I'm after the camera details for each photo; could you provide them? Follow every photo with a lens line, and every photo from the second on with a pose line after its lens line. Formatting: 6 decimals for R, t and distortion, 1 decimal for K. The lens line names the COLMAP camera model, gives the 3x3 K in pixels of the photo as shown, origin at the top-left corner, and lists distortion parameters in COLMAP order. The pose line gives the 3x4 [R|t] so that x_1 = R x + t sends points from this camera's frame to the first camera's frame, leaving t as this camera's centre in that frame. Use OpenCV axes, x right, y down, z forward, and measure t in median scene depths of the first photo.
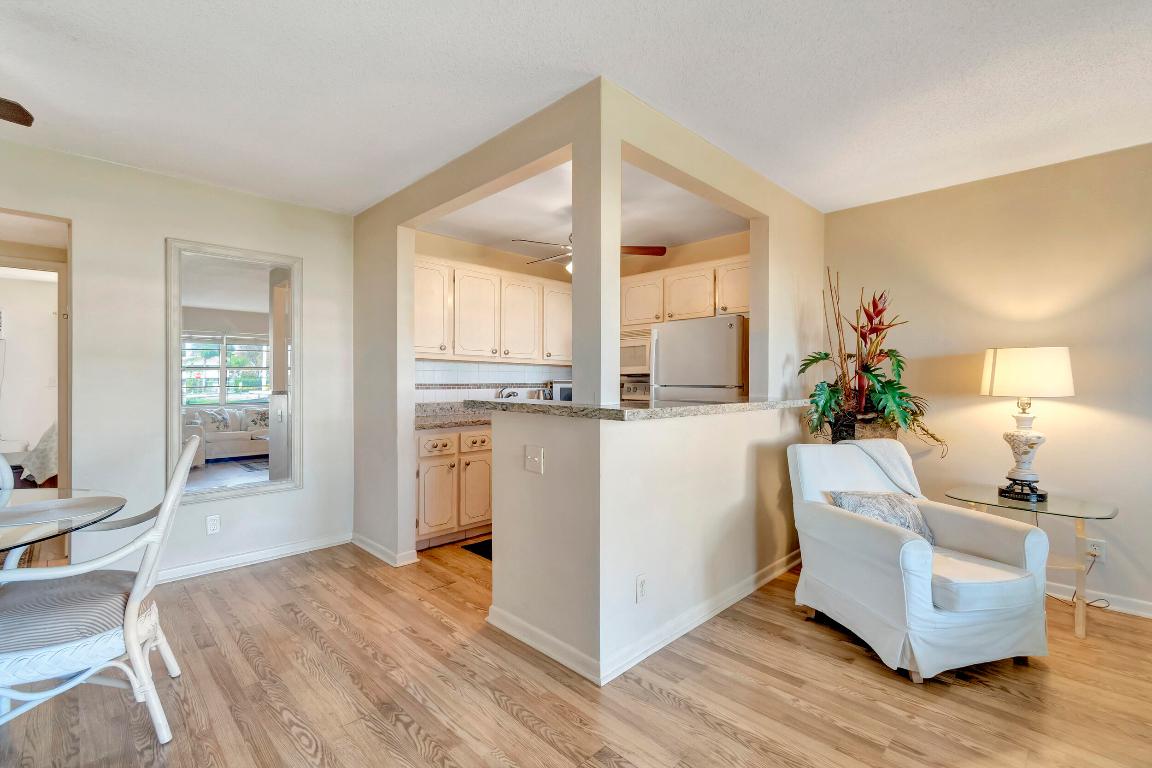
lens RADIAL K [[514.2, 0, 576.0], [0, 514.2, 384.0], [0, 0, 1]] dist [-0.000268, -0.000246]
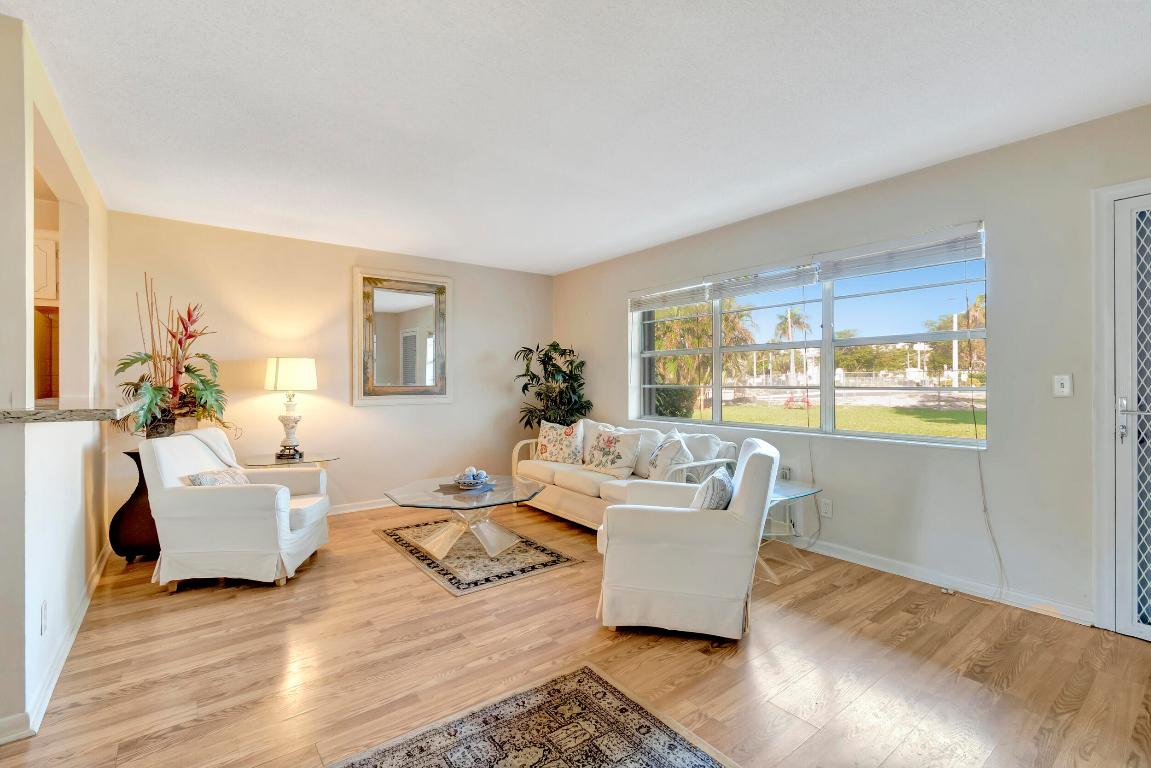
lens RADIAL K [[506.3, 0, 575.5], [0, 506.3, 384.0], [0, 0, 1]] dist [0.000247, 0.000147]
pose [[0.116295, -0.011030, 0.993153, -0.508614], [0.007382, 0.999920, 0.010241, -0.002632], [-0.993187, 0.006140, 0.116367, -0.003539]]
